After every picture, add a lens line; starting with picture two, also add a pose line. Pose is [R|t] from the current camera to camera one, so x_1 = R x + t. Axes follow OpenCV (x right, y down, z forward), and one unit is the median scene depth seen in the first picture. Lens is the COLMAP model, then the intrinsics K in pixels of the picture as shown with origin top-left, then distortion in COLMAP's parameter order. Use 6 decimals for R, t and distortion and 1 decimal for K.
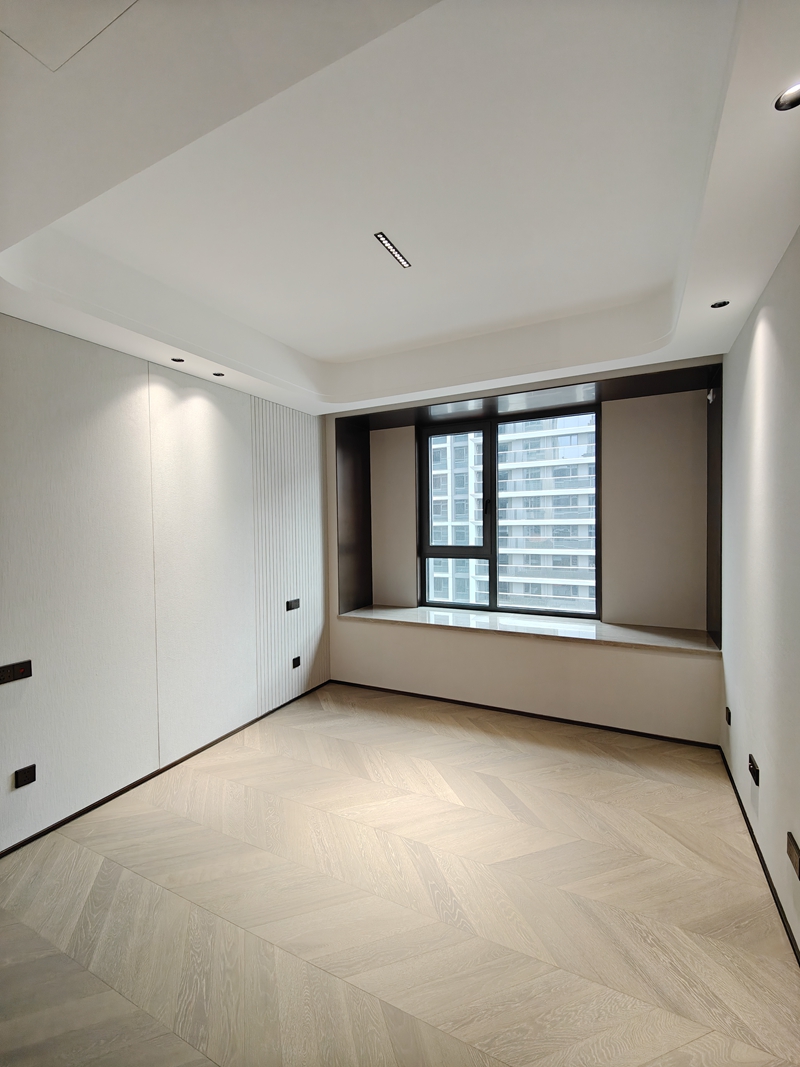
lens RADIAL K [[455.9, 0, 404.6], [0, 455.9, 541.4], [0, 0, 1]] dist [-0.003569, -0.000356]
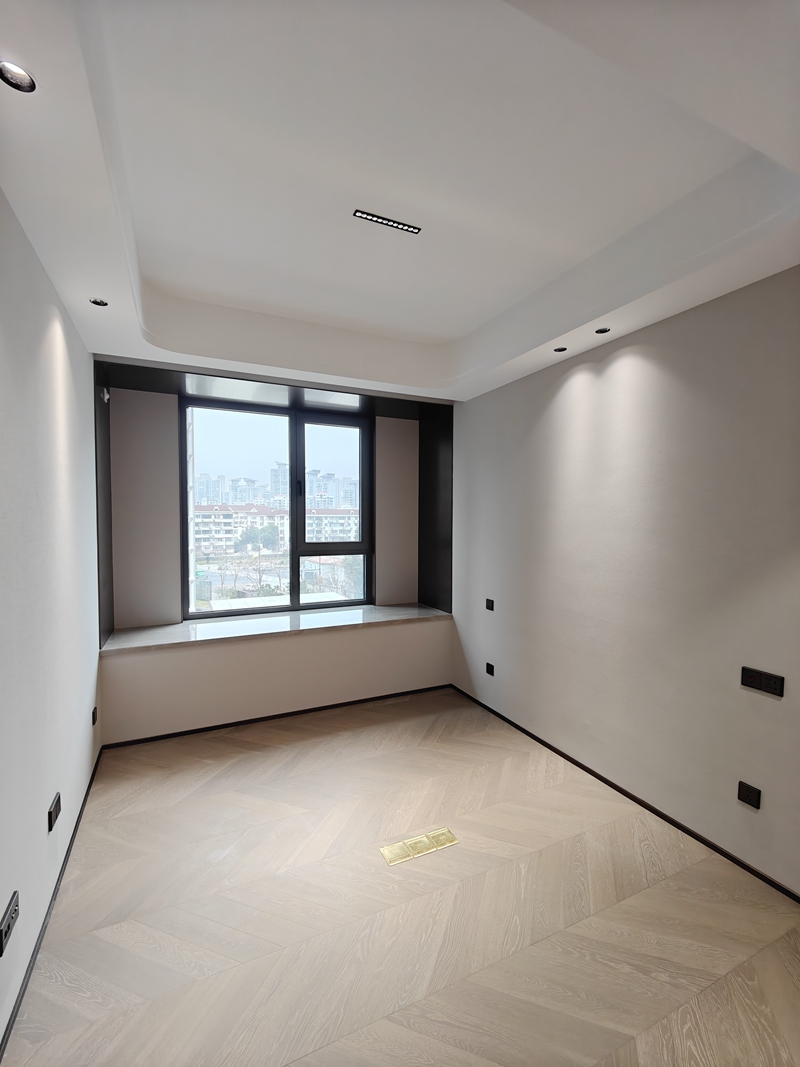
lens RADIAL K [[469.9, 0, 400.0], [0, 469.9, 533.5], [0, 0, 1]] dist [-0.004700, -0.000213]
pose [[0.608495, -0.010679, 0.793486, -0.480058], [0.019497, 0.999809, -0.001495, -0.003806], [-0.793318, 0.016380, 0.608587, 0.235133]]
